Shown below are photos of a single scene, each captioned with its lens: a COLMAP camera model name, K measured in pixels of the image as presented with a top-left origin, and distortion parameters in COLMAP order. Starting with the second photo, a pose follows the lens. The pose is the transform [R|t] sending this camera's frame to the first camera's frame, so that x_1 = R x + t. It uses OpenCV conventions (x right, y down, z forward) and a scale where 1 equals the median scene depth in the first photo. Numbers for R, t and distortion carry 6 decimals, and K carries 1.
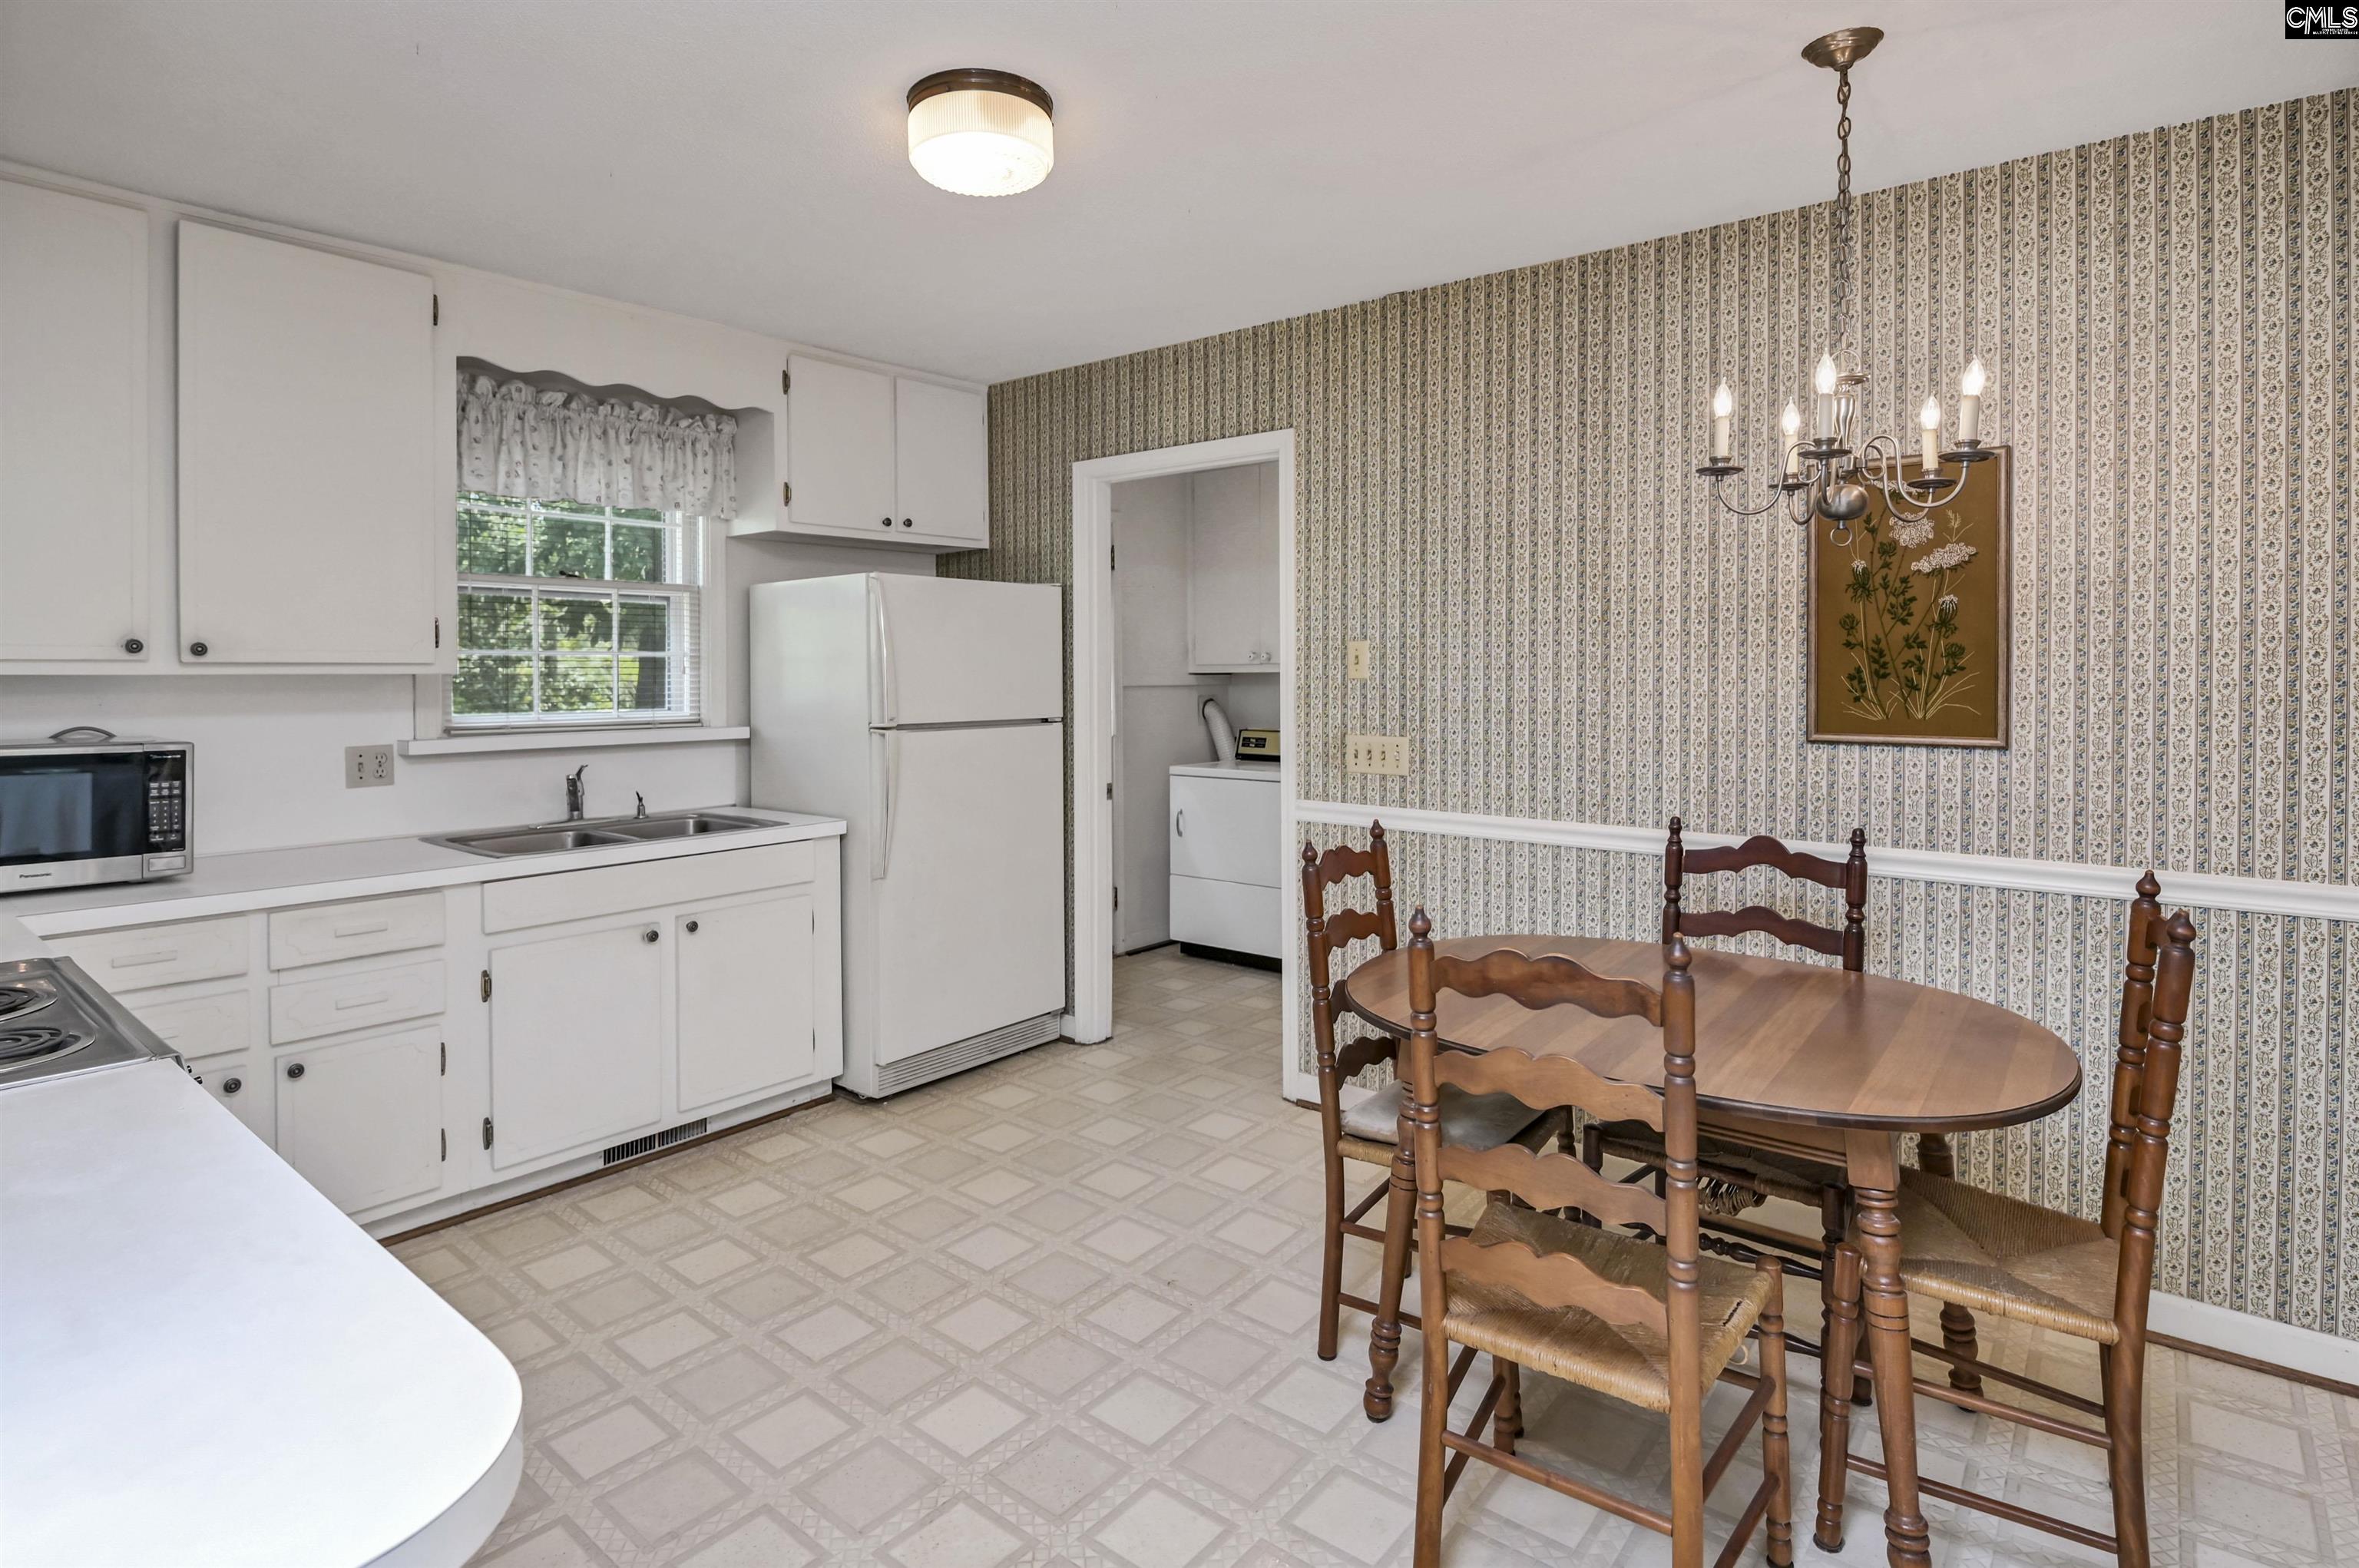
lens RADIAL K [[1187.3, 0, 1201.1], [0, 1187.3, 683.1], [0, 0, 1]] dist [-0.006626, -0.002993]
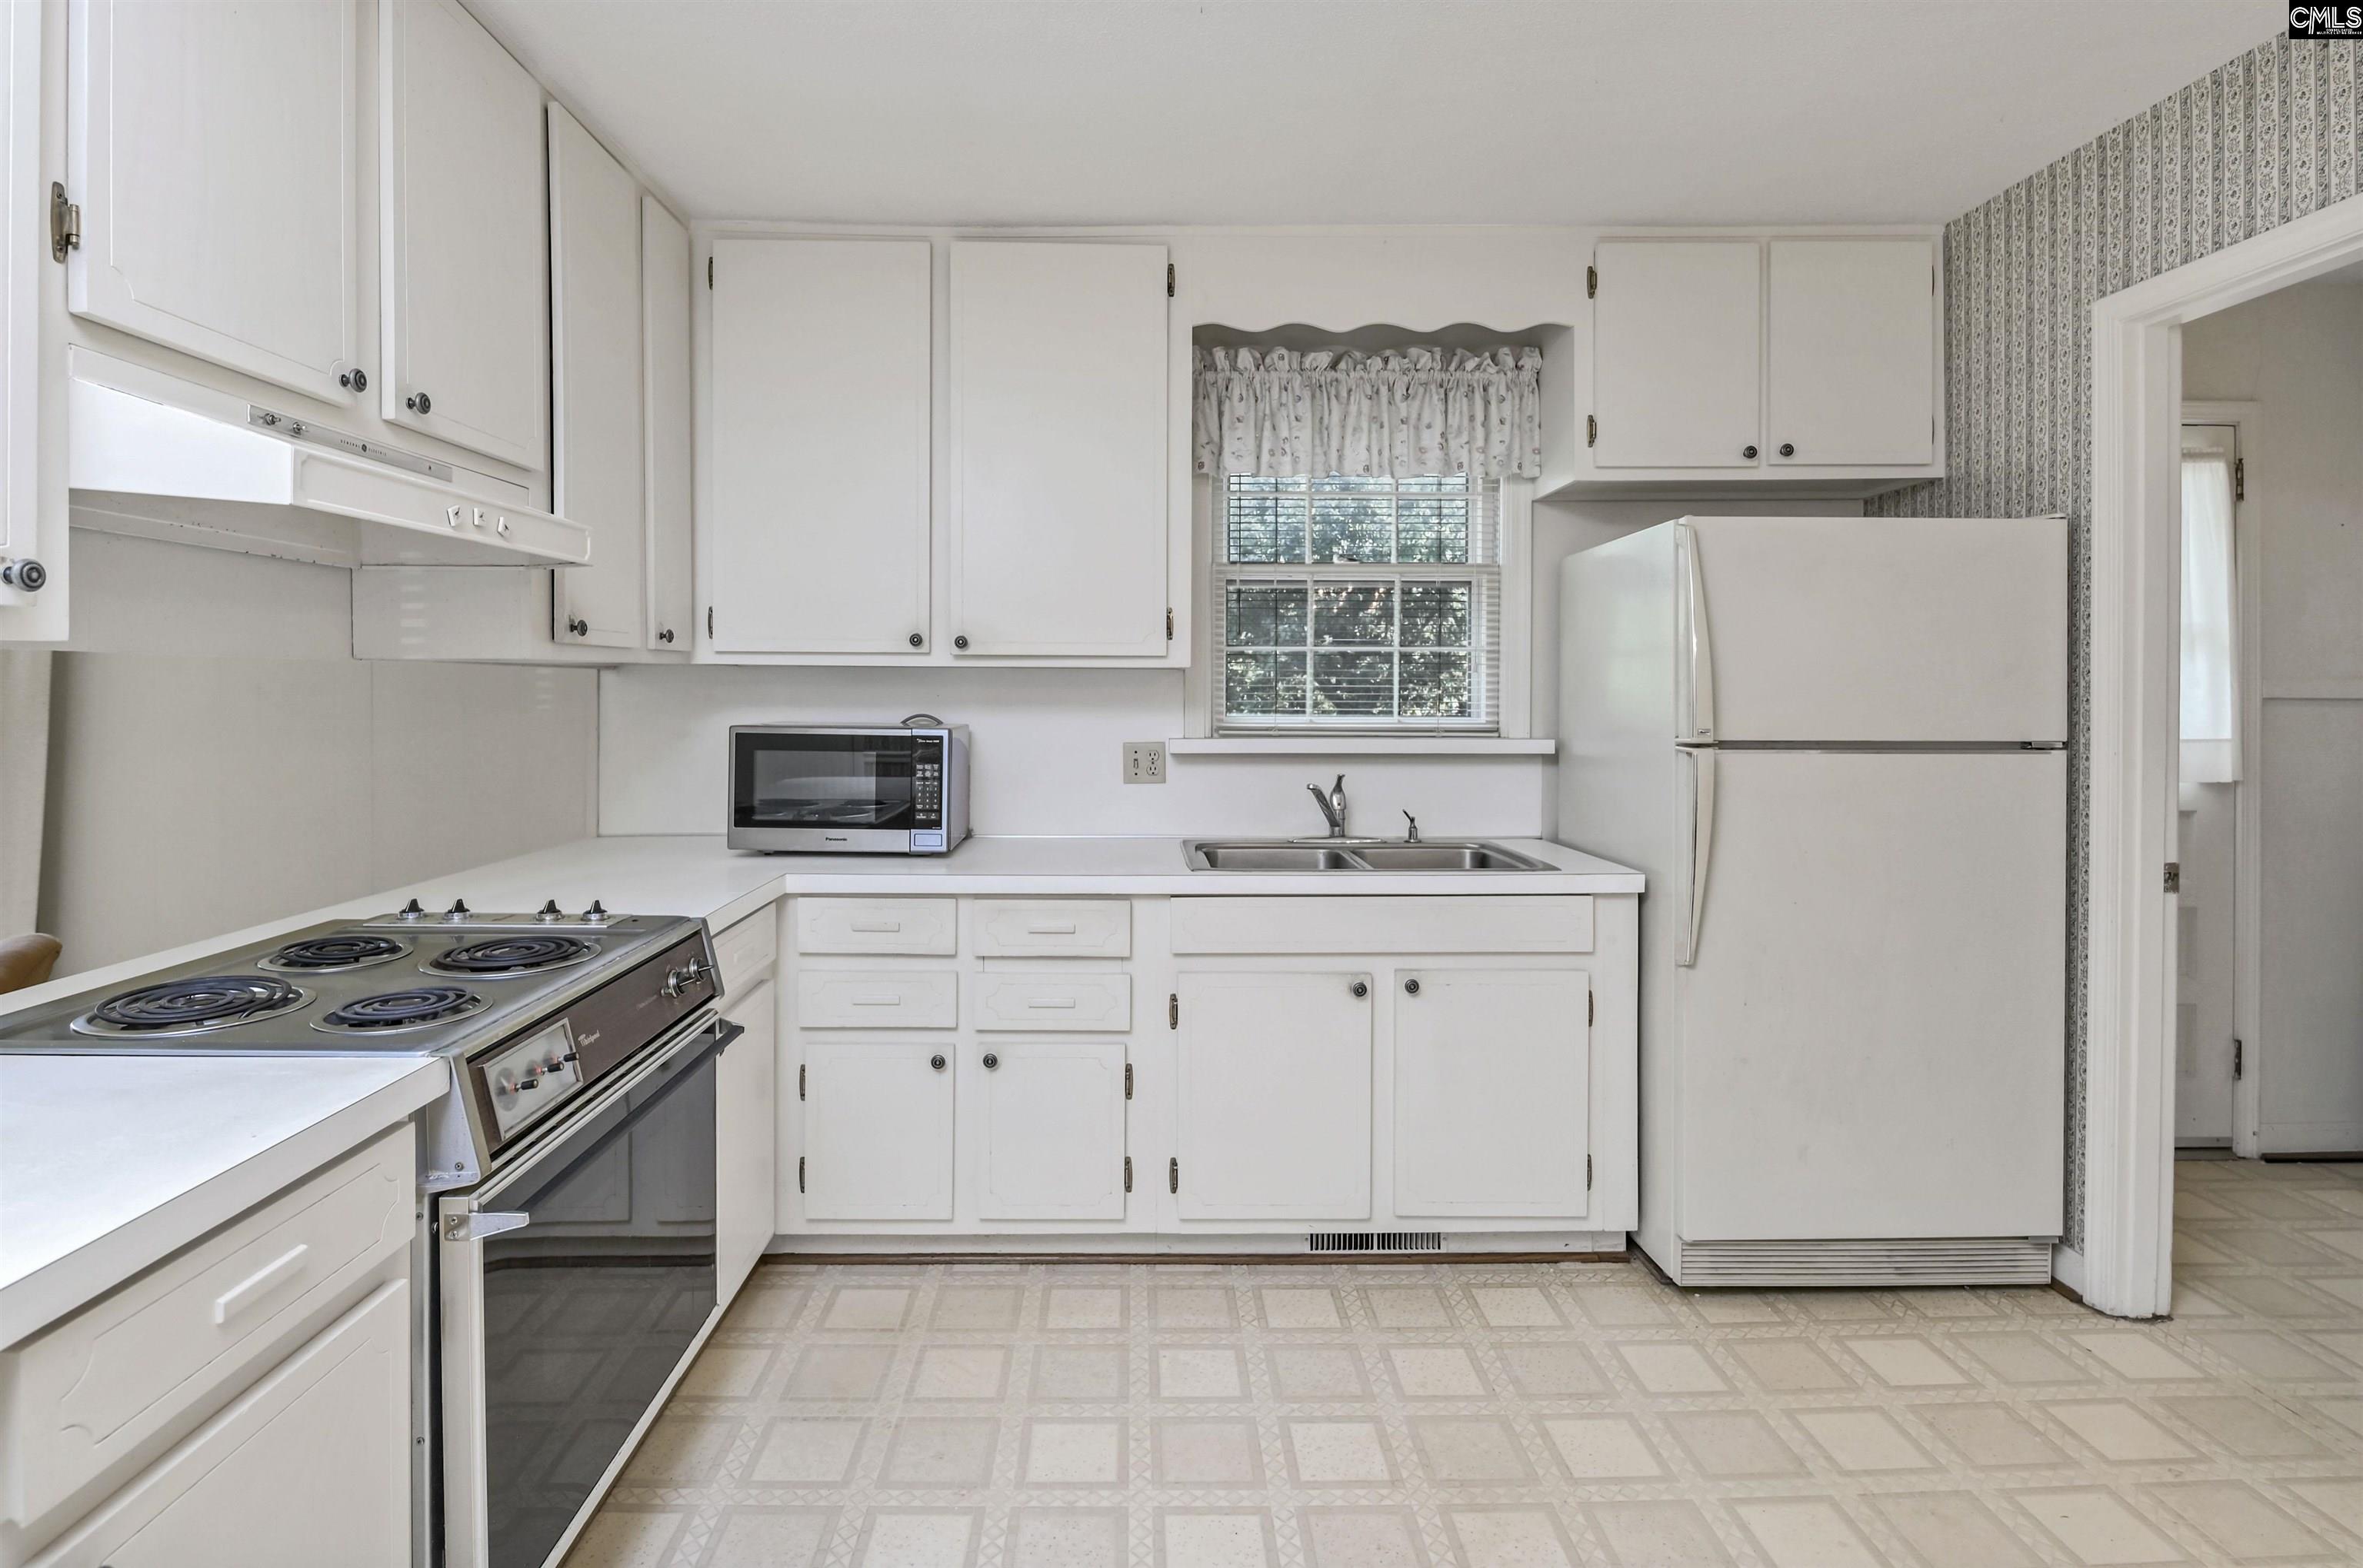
lens RADIAL K [[1189.2, 0, 1111.0], [0, 1189.2, 703.8], [0, 0, 1]] dist [-0.006626, -0.002993]
pose [[0.622266, 0.008509, -0.782759, 0.053709], [-0.010729, 0.999940, 0.002341, 0.015973], [0.782732, 0.006941, 0.622320, 0.307369]]
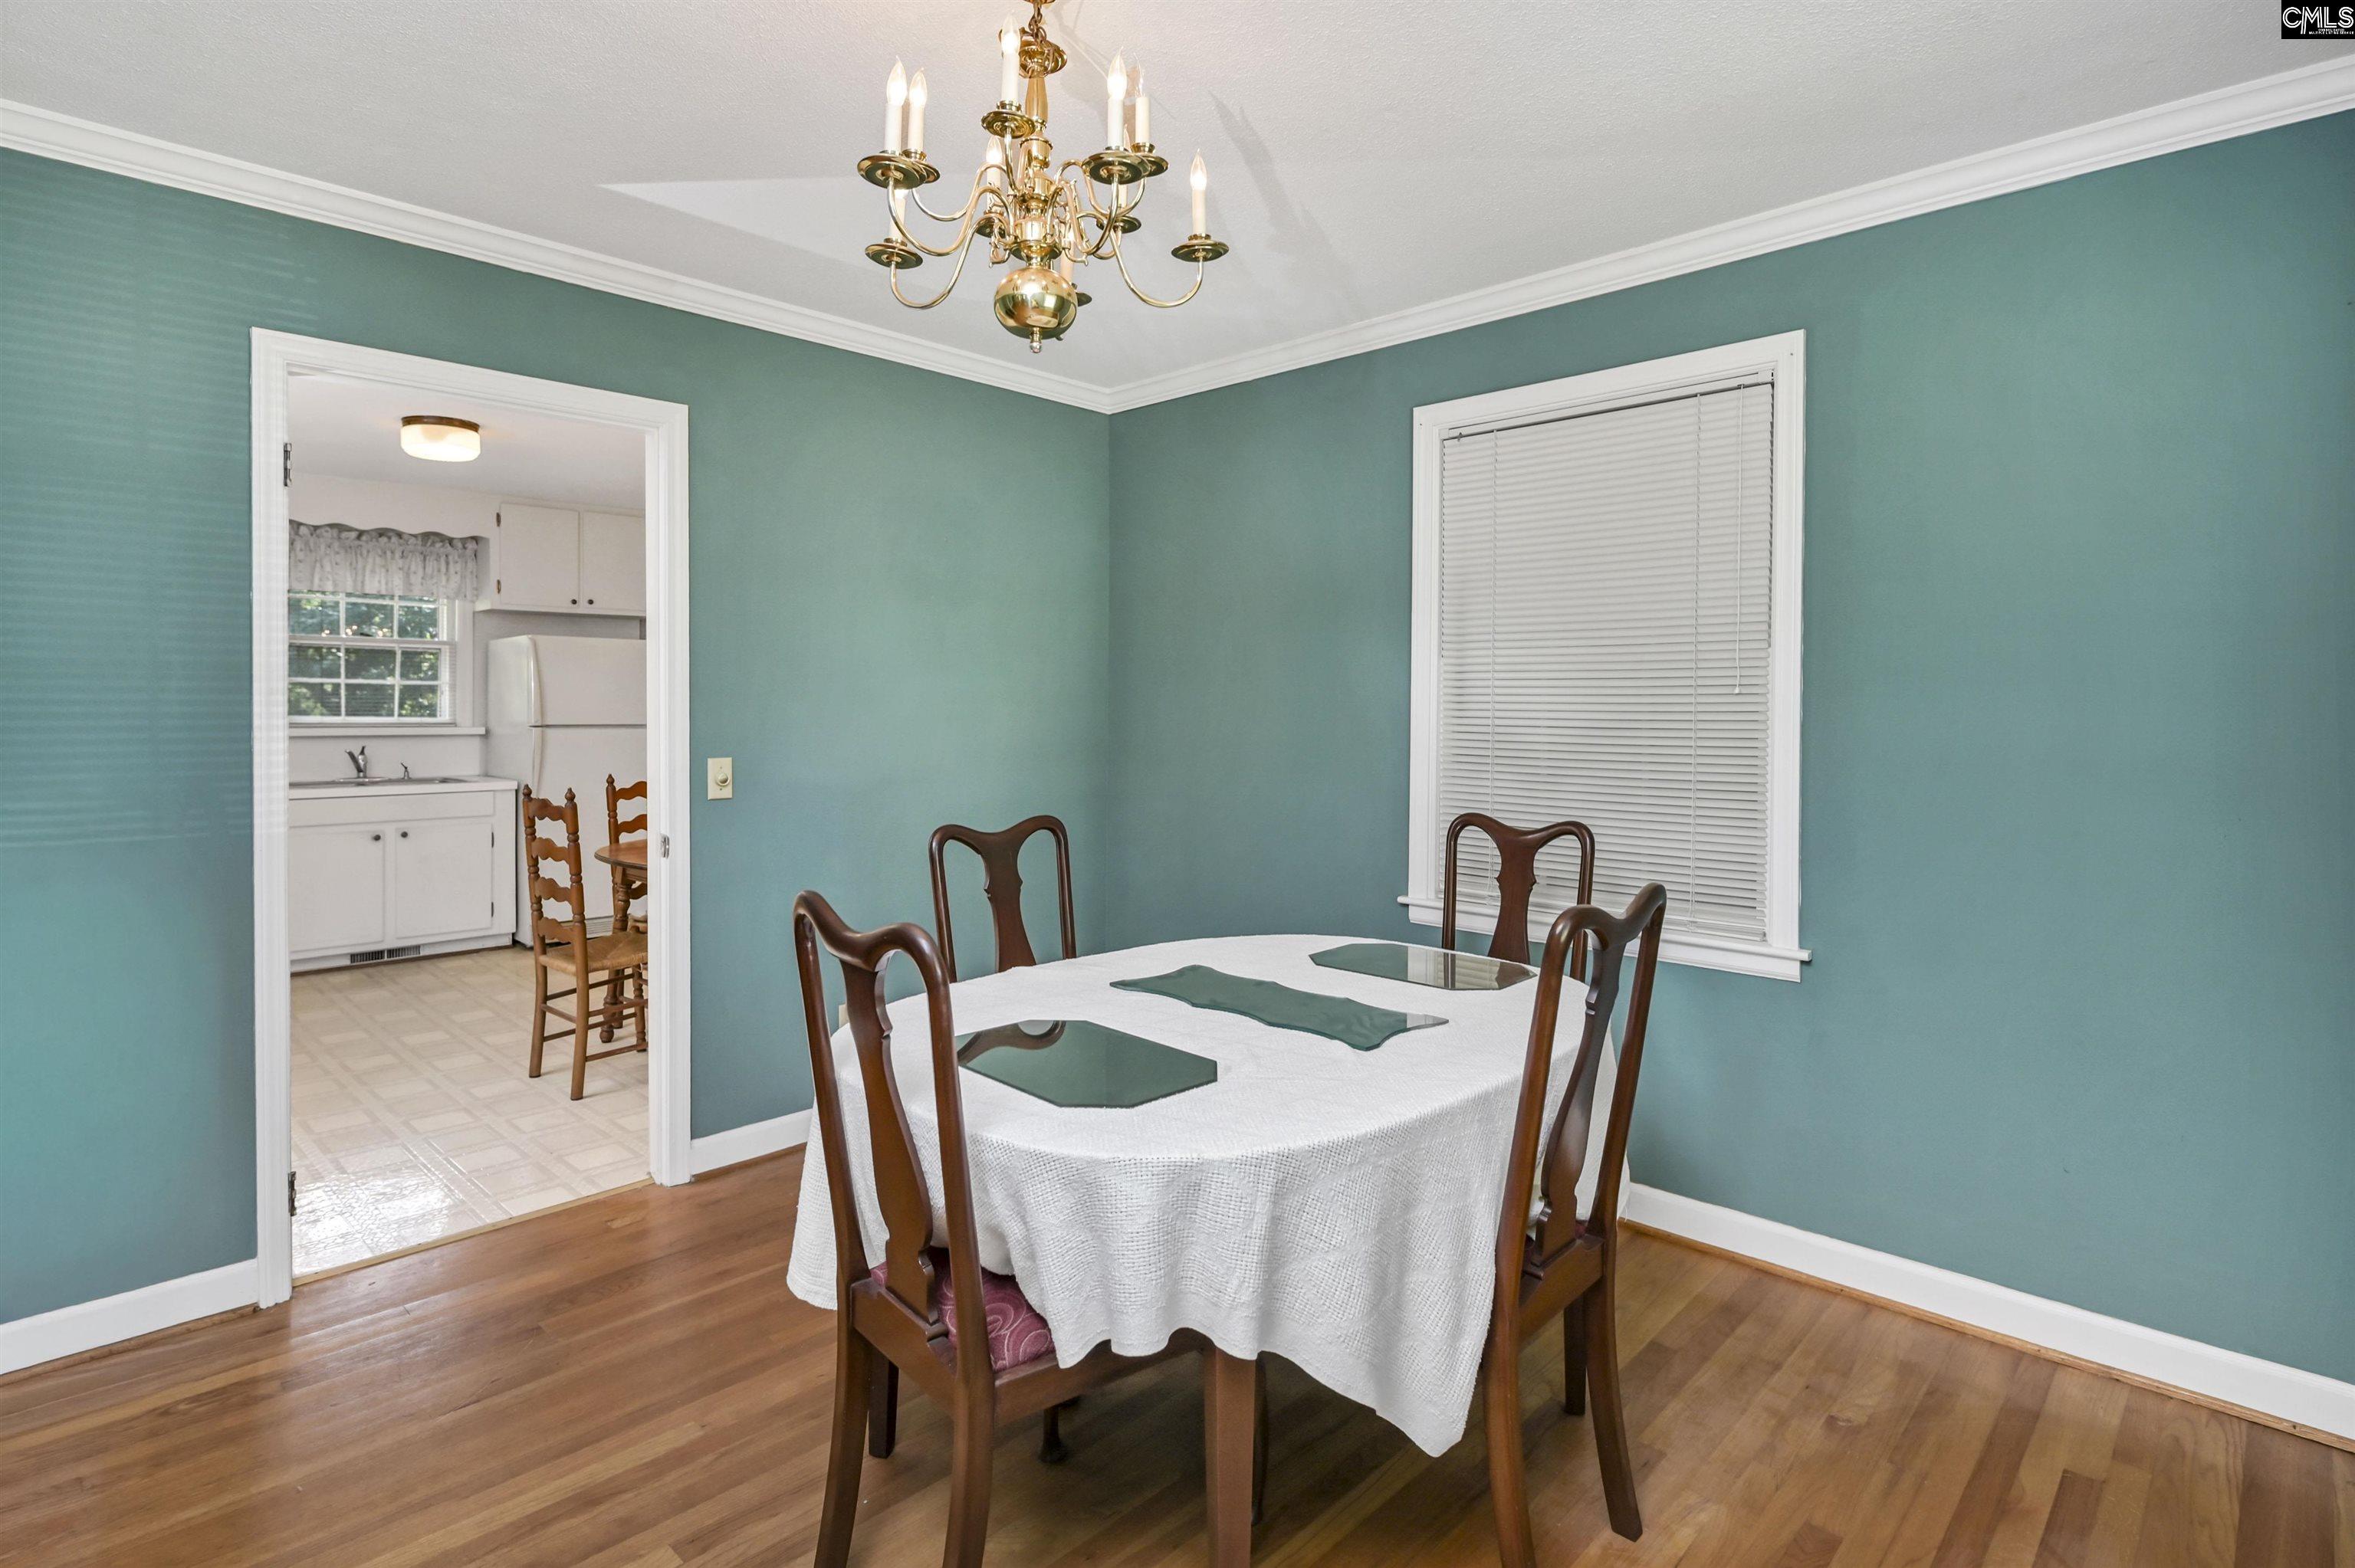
lens RADIAL K [[1185.1, 0, 1195.4], [0, 1185.1, 718.2], [0, 0, 1]] dist [-0.006626, -0.002993]
pose [[0.996839, 0.004843, -0.079304, 0.789275], [-0.005185, 0.999978, -0.004102, 0.027856], [0.079283, 0.004500, 0.996842, -0.598226]]
